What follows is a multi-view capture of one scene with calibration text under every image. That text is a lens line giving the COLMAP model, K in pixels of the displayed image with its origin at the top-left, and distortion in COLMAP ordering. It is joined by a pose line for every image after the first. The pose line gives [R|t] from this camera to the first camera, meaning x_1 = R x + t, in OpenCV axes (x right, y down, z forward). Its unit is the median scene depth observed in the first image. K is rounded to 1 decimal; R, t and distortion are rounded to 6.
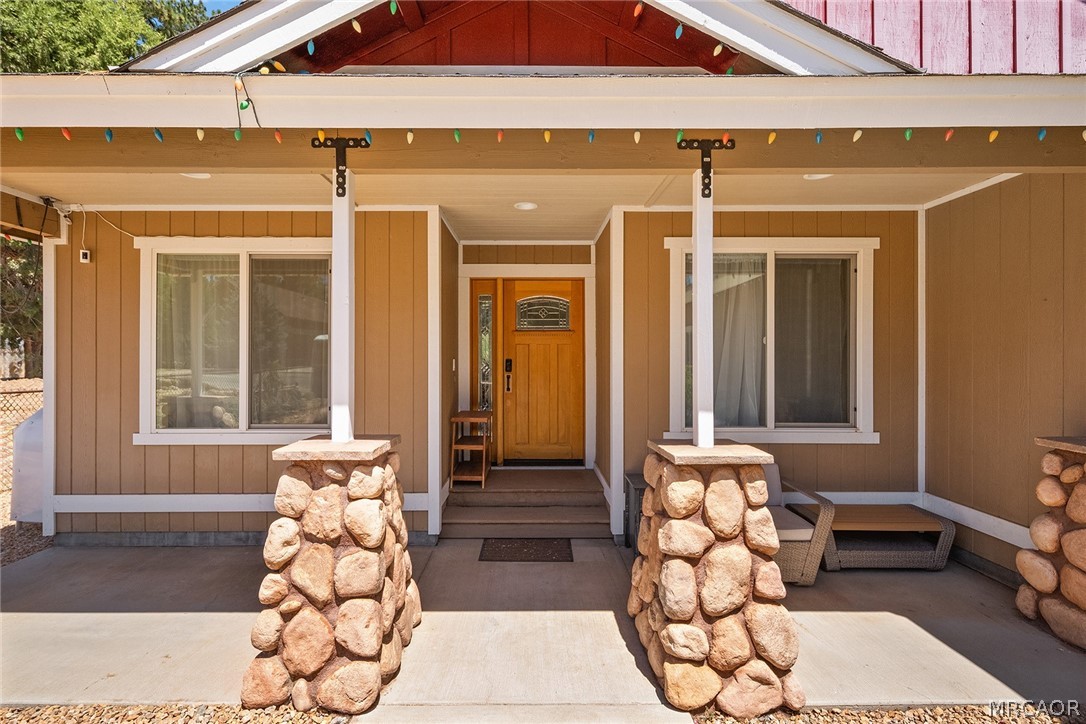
lens RADIAL K [[494.0, 0, 541.4], [0, 494.0, 358.3], [0, 0, 1]] dist [0.000715, 0.000068]
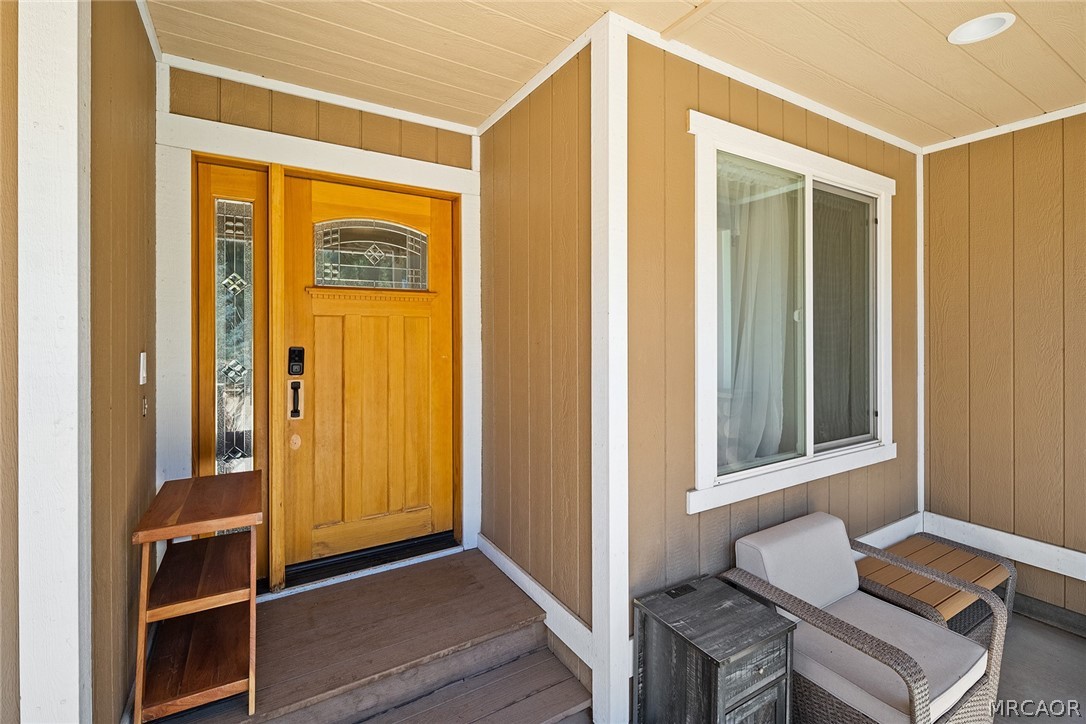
lens RADIAL K [[489.0, 0, 568.7], [0, 489.0, 330.7], [0, 0, 1]] dist [0.003372, -0.000090]
pose [[0.848353, -0.001156, 0.529429, -0.123887], [0.001764, 0.999998, -0.000643, -0.018019], [-0.529428, 0.001479, 0.848354, 0.634755]]
